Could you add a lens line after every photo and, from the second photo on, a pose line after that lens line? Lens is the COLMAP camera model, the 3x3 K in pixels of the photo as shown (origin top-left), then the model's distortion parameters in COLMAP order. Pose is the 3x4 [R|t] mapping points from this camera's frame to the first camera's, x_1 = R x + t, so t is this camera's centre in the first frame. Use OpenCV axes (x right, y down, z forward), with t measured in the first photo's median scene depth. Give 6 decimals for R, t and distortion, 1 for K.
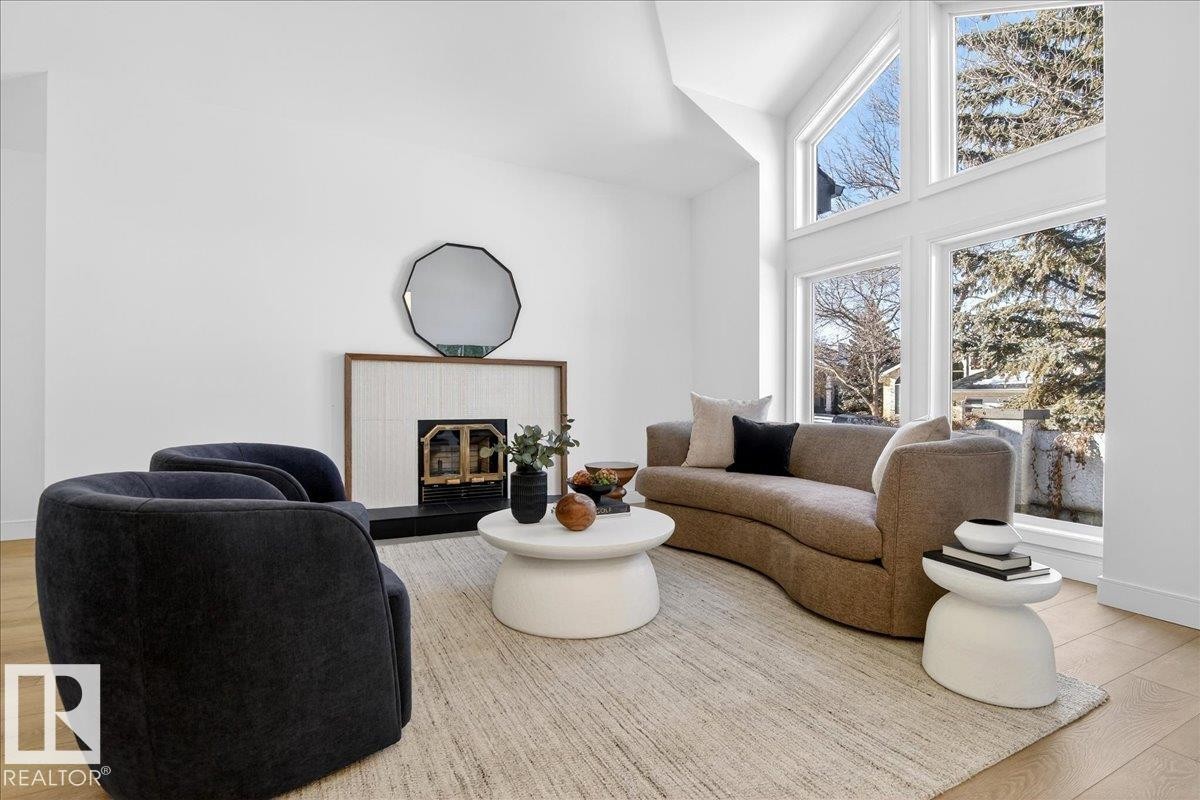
lens RADIAL K [[553.1, 0, 598.7], [0, 553.1, 403.7], [0, 0, 1]] dist [-0.018661, -0.000597]
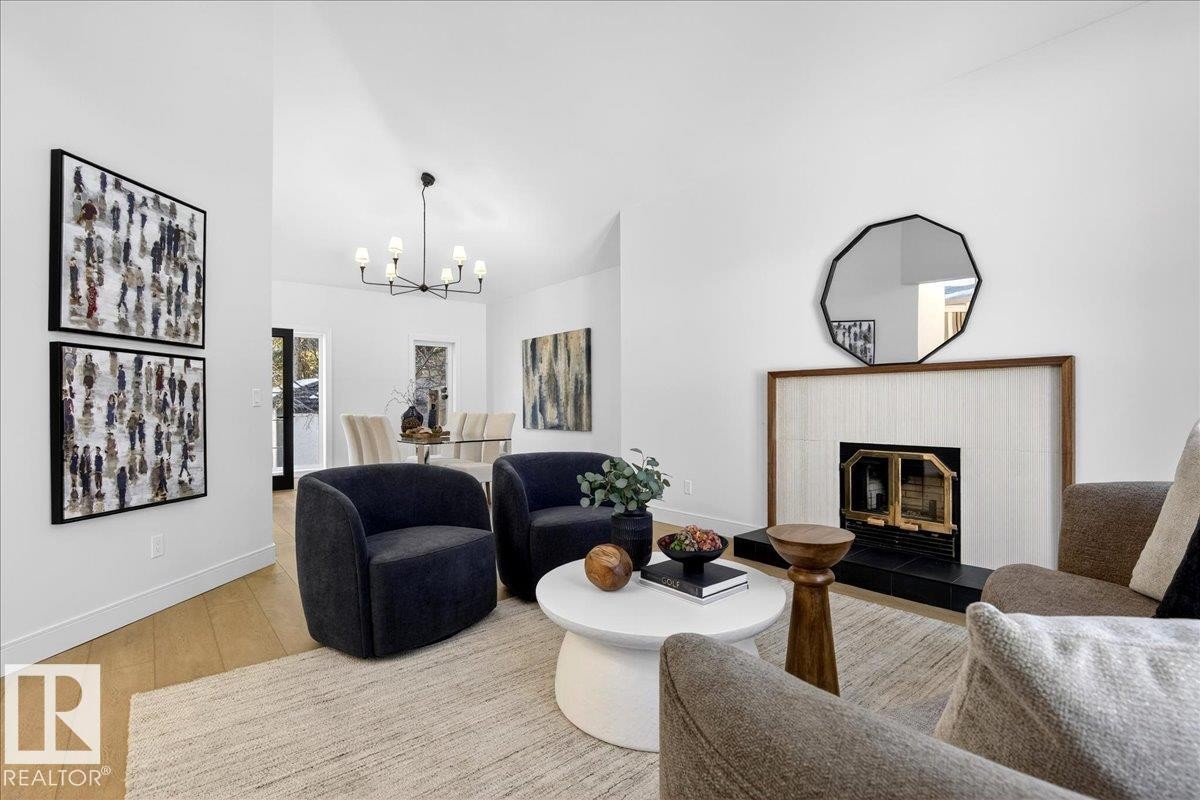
lens RADIAL K [[553.1, 0, 600.1], [0, 553.1, 401.4], [0, 0, 1]] dist [-0.018661, -0.000597]
pose [[0.222505, -0.010041, -0.974880, 0.430172], [0.003237, 0.999949, -0.009561, -0.027227], [0.974926, -0.001028, 0.222526, 0.440920]]
